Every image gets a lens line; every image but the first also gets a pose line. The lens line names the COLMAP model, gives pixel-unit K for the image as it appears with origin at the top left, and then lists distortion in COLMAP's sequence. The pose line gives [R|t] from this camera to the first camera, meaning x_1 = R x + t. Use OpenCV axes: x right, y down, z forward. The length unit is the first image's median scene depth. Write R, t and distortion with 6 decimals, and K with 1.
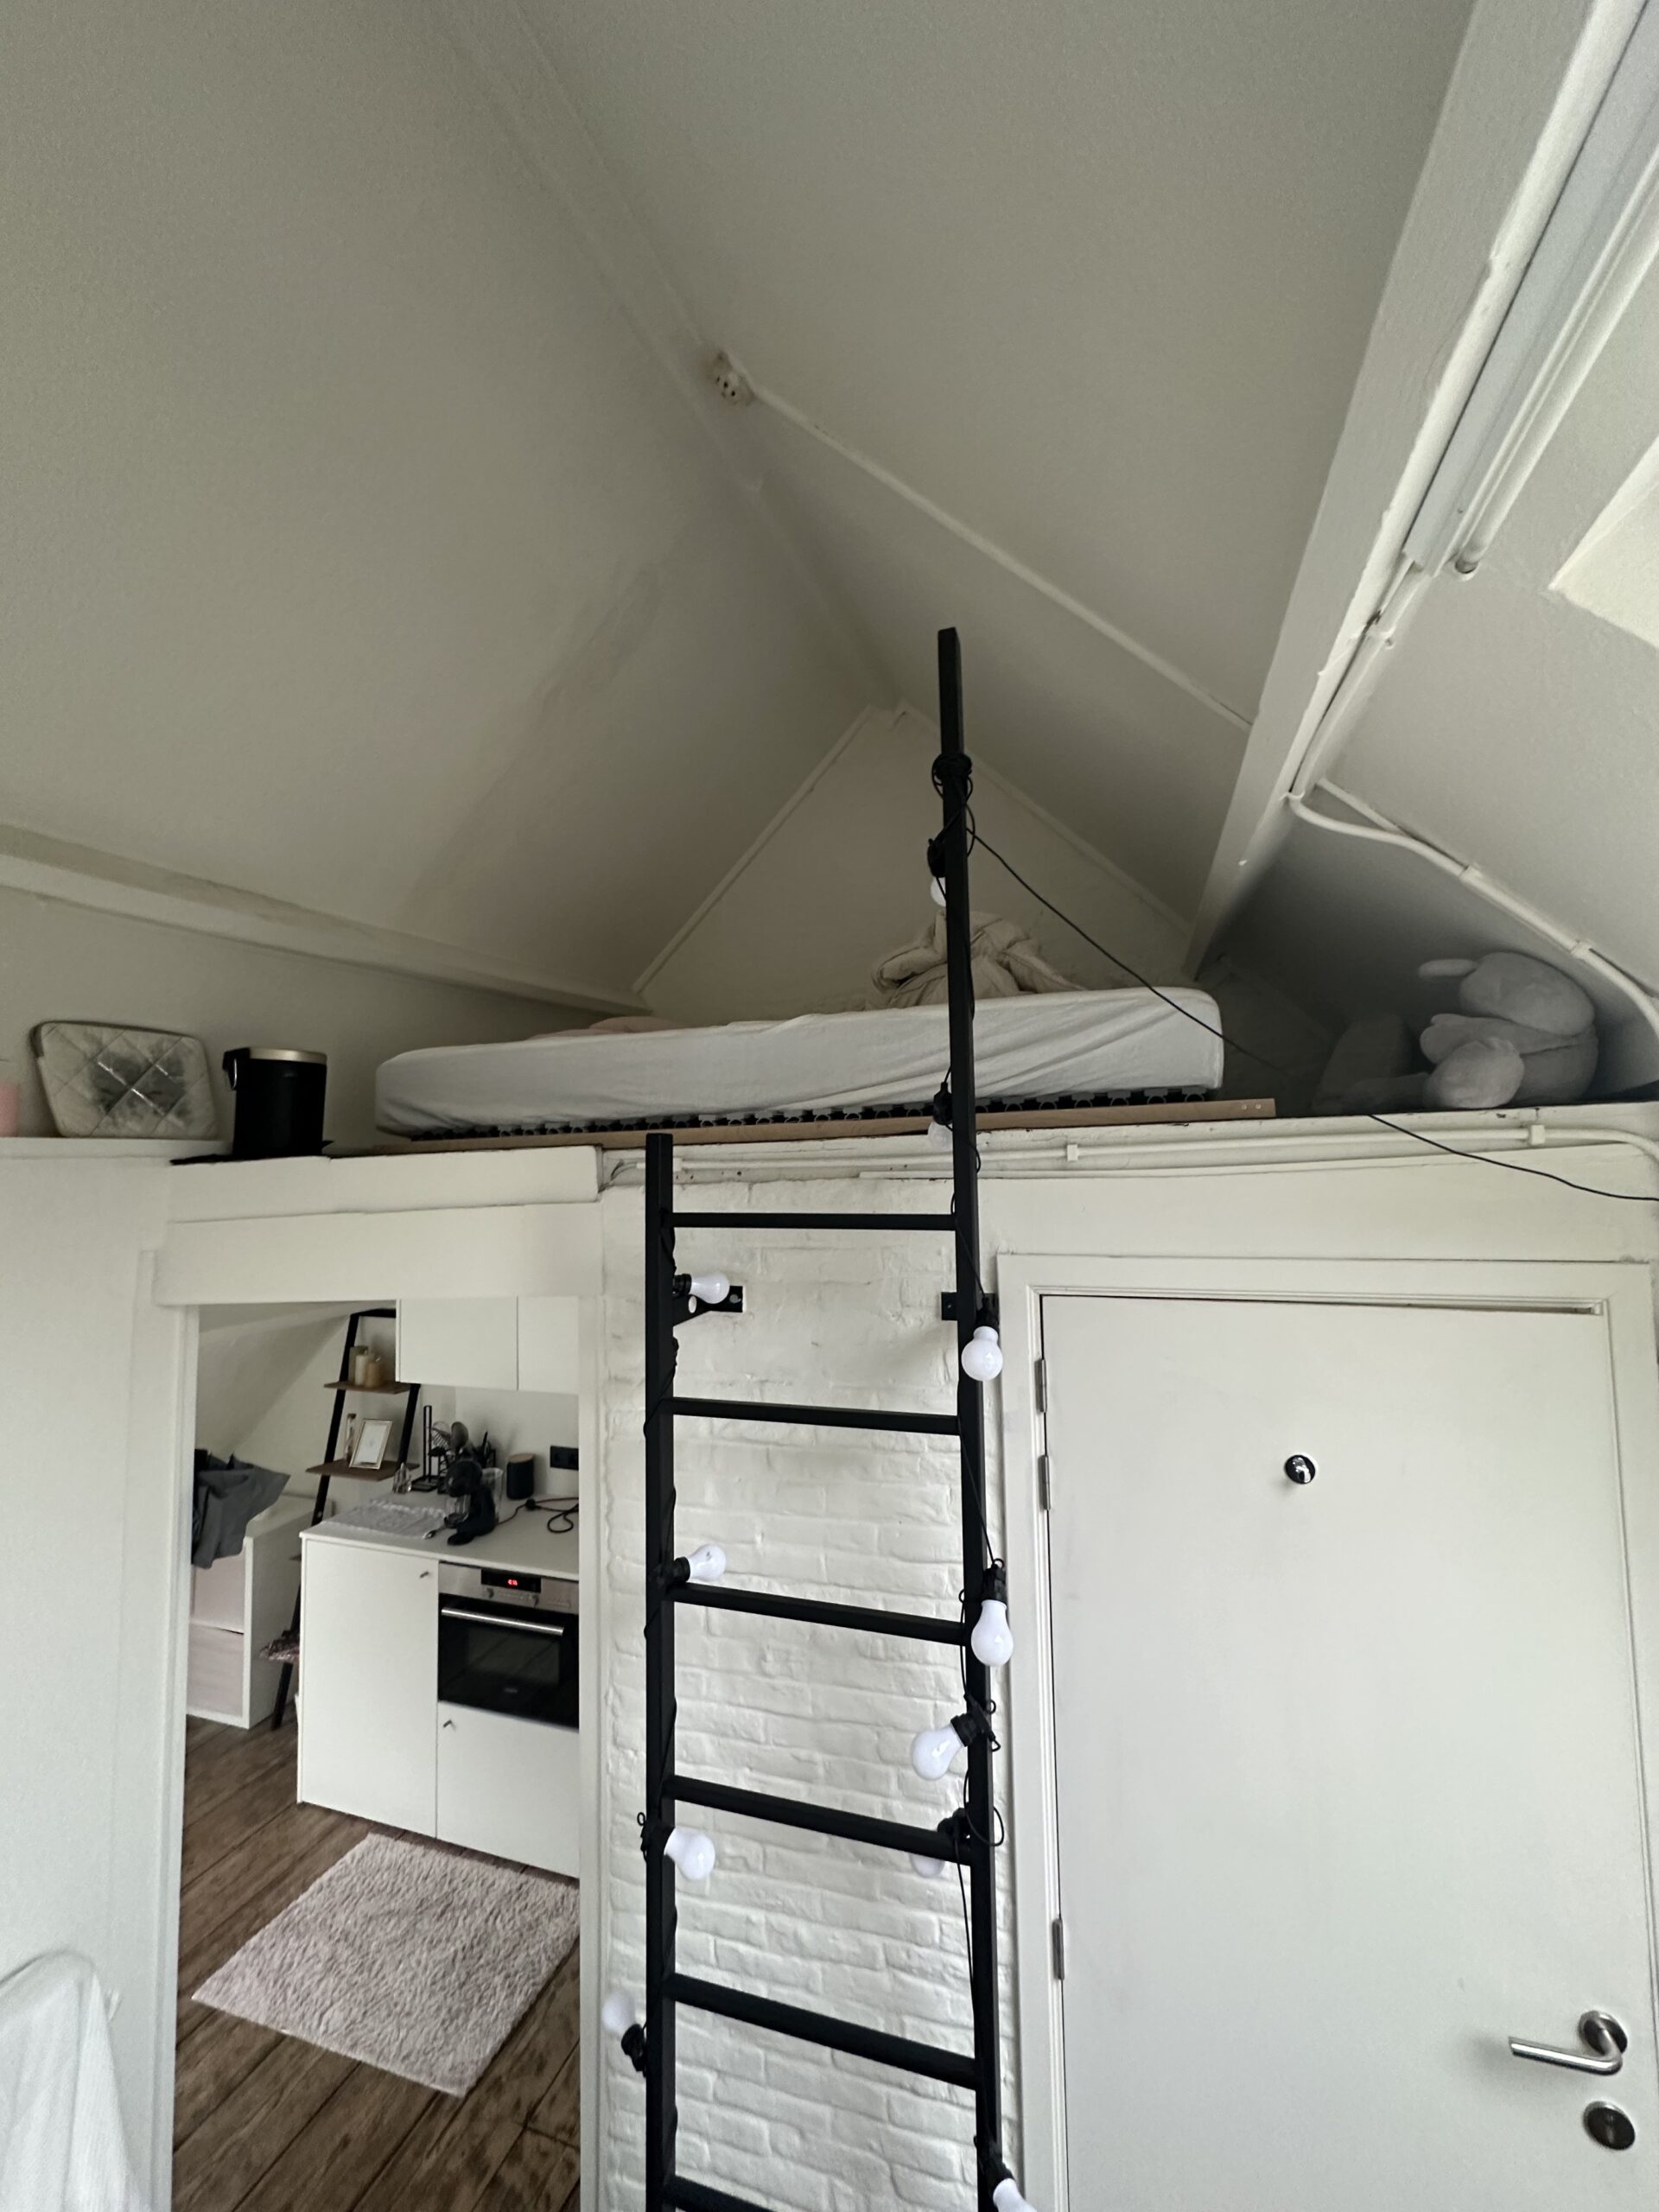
lens RADIAL K [[878.4, 0, 836.6], [0, 878.4, 1106.6], [0, 0, 1]] dist [-0.000877, 0.000019]
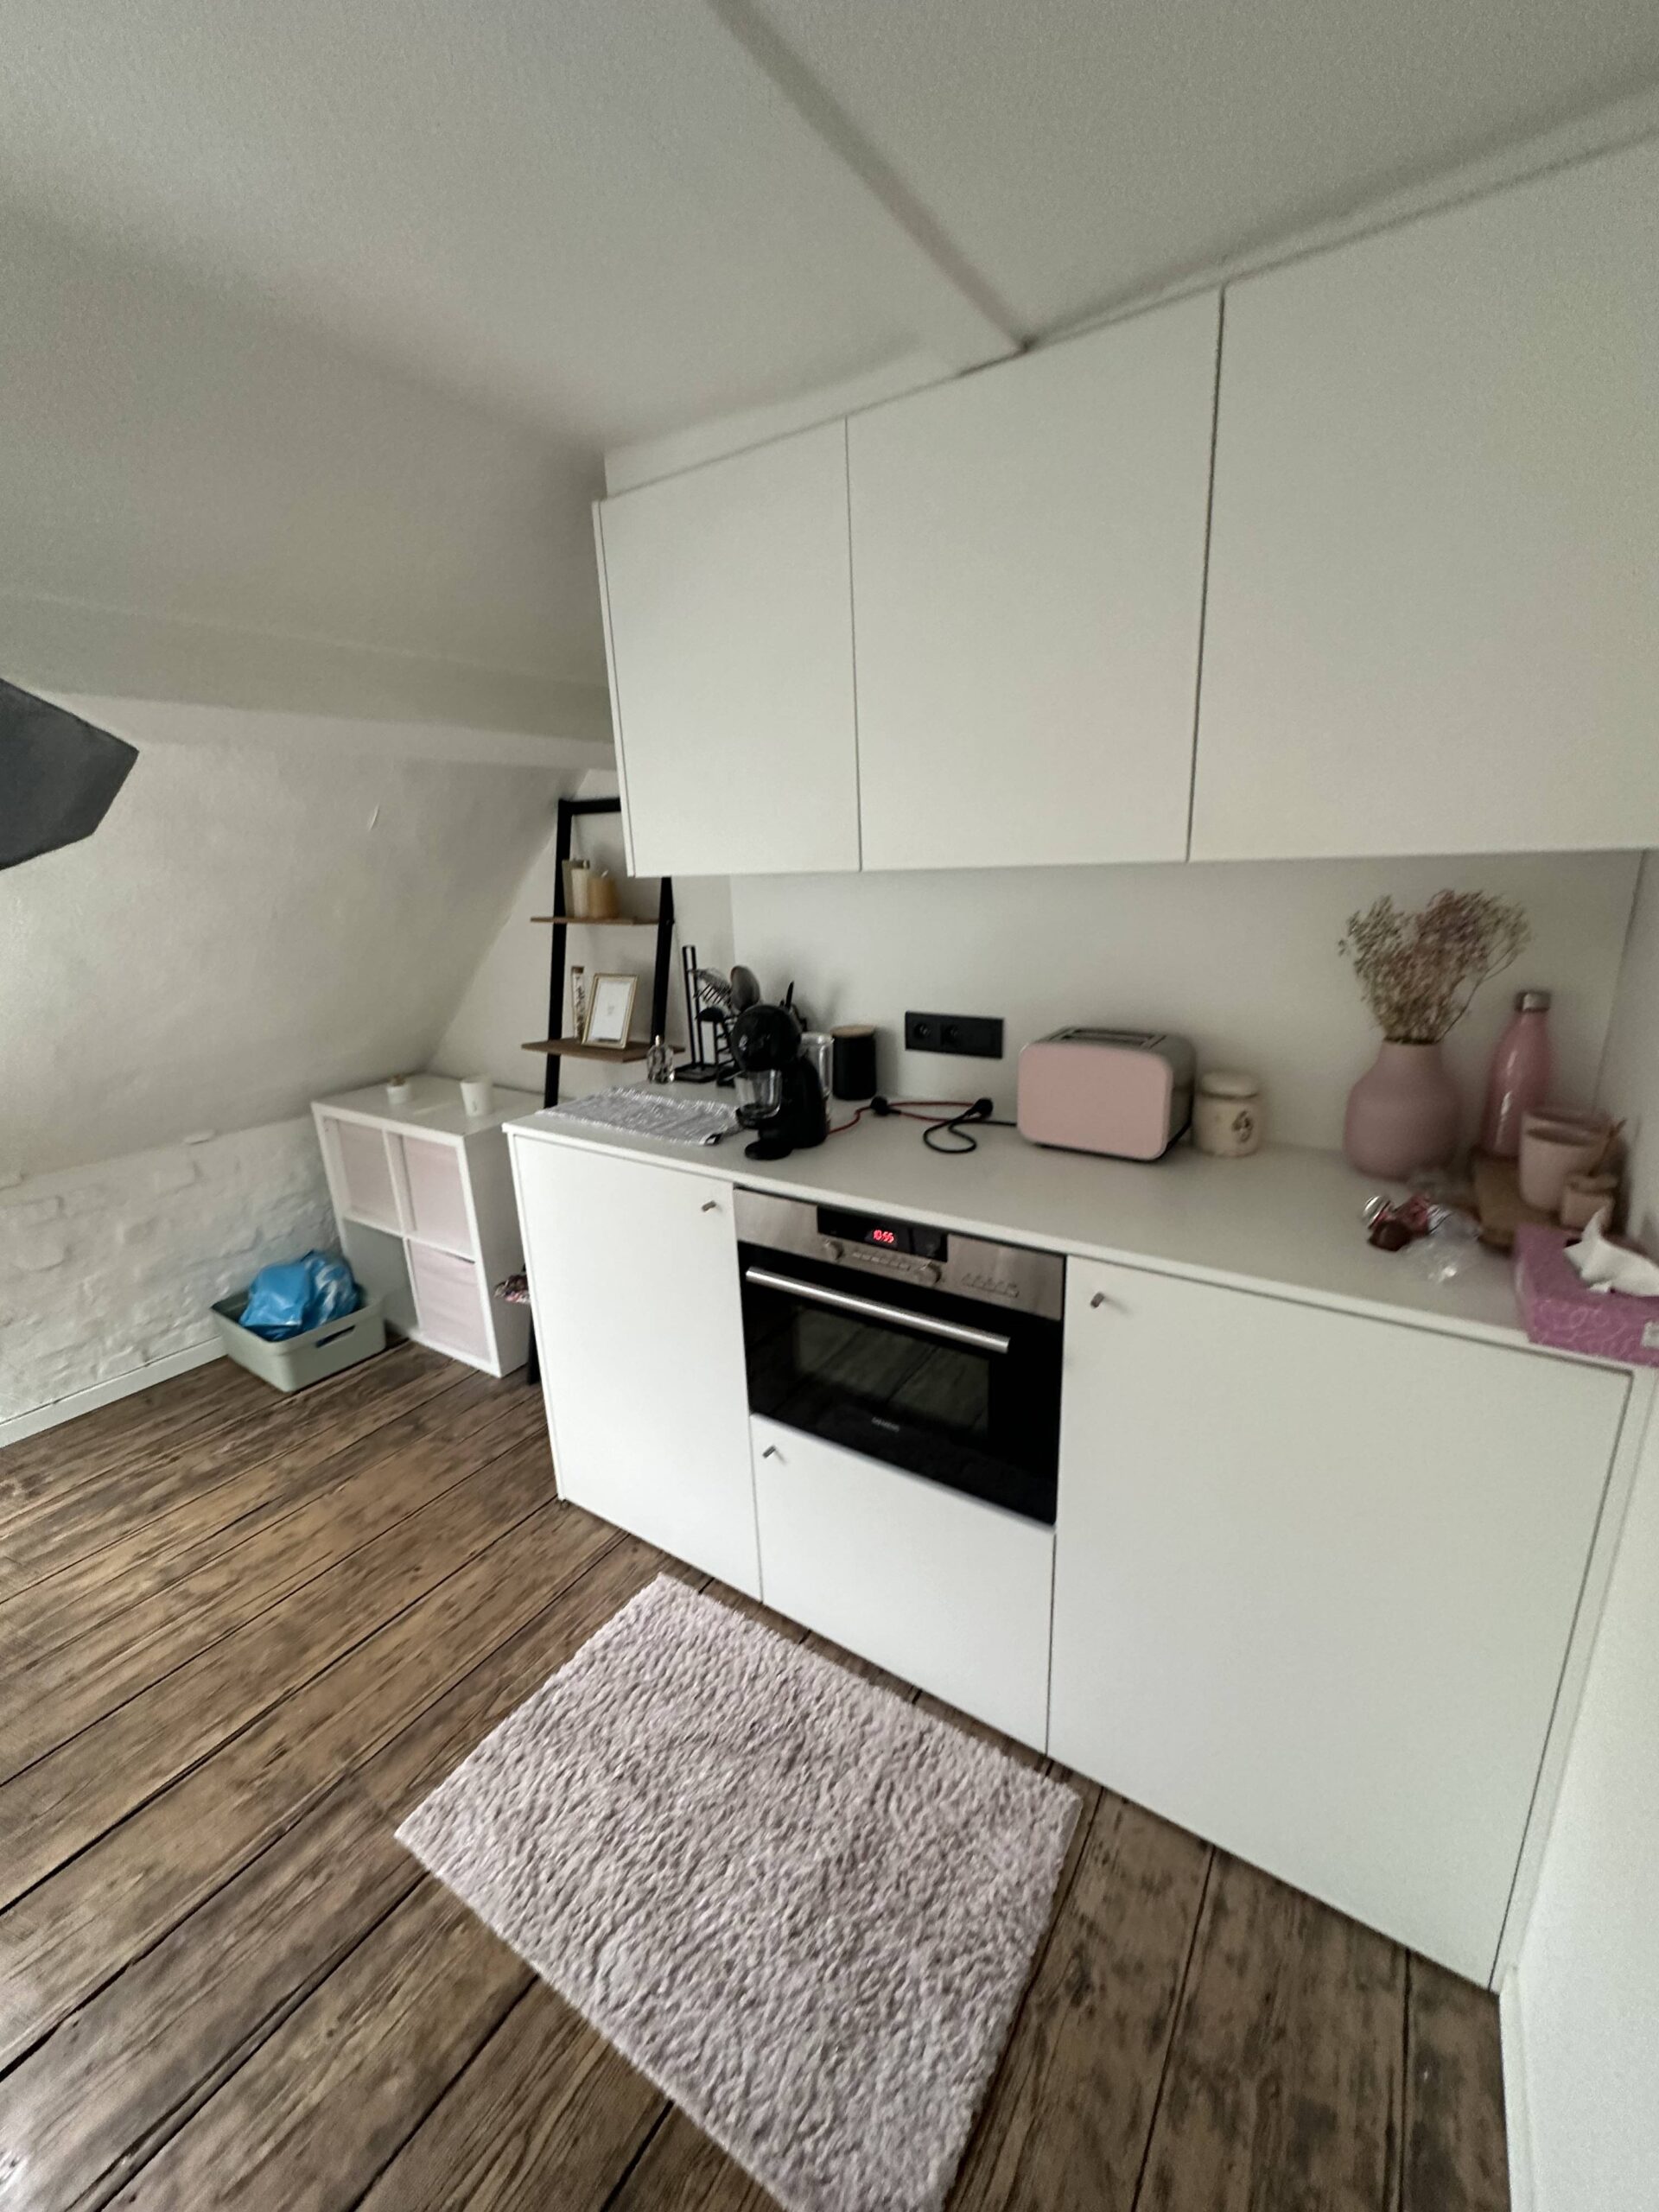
lens RADIAL K [[878.4, 0, 831.7], [0, 878.4, 1103.3], [0, 0, 1]] dist [-0.000877, 0.000019]
pose [[0.965708, 0.054787, -0.253786, -0.260412], [0.033607, 0.942880, 0.331432, 0.294017], [0.257448, -0.328595, 0.908705, 0.544503]]
